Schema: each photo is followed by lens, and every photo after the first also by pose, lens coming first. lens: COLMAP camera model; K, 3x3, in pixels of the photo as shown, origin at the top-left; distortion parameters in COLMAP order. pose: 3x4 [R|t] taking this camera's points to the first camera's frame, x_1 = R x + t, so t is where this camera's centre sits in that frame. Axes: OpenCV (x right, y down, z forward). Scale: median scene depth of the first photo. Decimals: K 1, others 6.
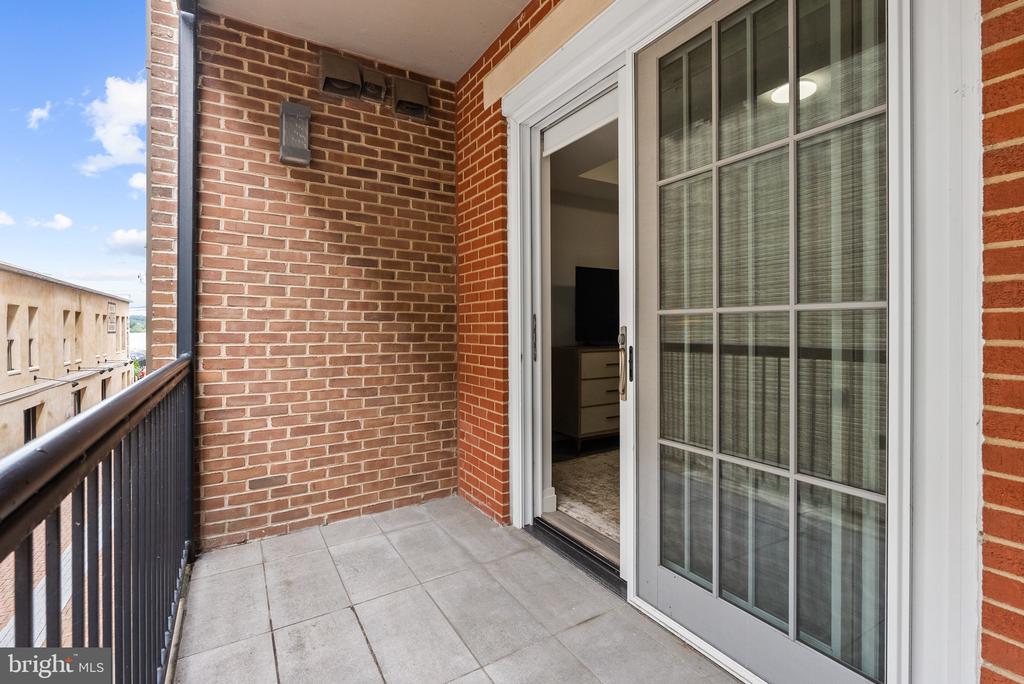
lens RADIAL K [[480.0, 0, 509.7], [0, 480.0, 332.6], [0, 0, 1]] dist [0.001100, 0.000703]
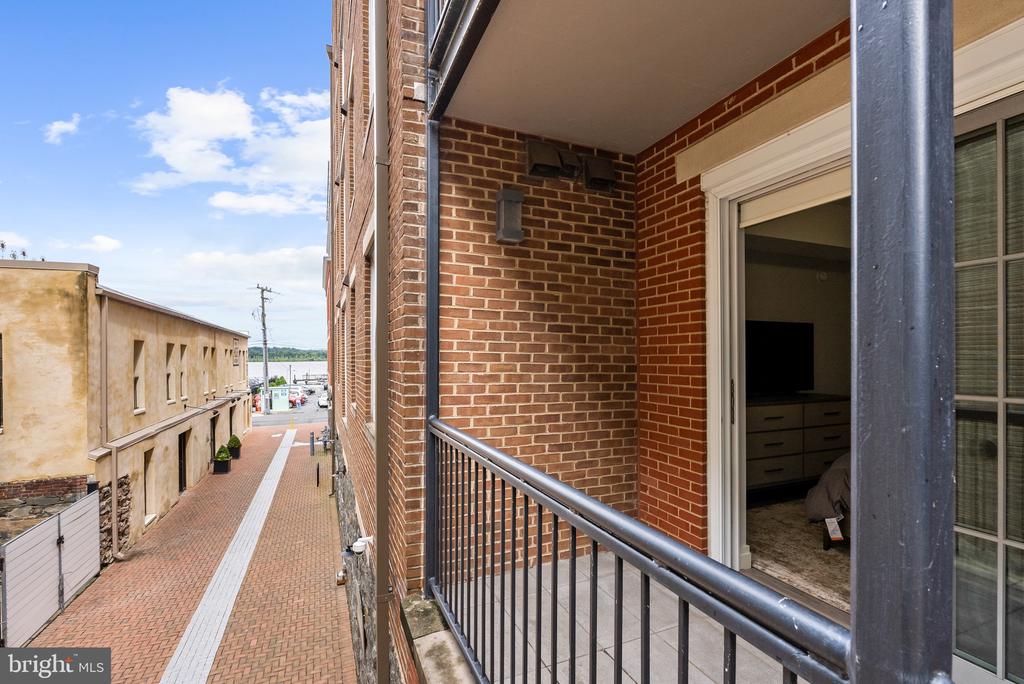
lens RADIAL K [[480.0, 0, 486.7], [0, 480.0, 355.7], [0, 0, 1]] dist [0.001100, 0.000703]
pose [[0.990242, 0.004384, -0.139289, -0.326730], [-0.004583, 0.999989, -0.001106, -0.084453], [0.139283, 0.001734, 0.990251, -0.108928]]
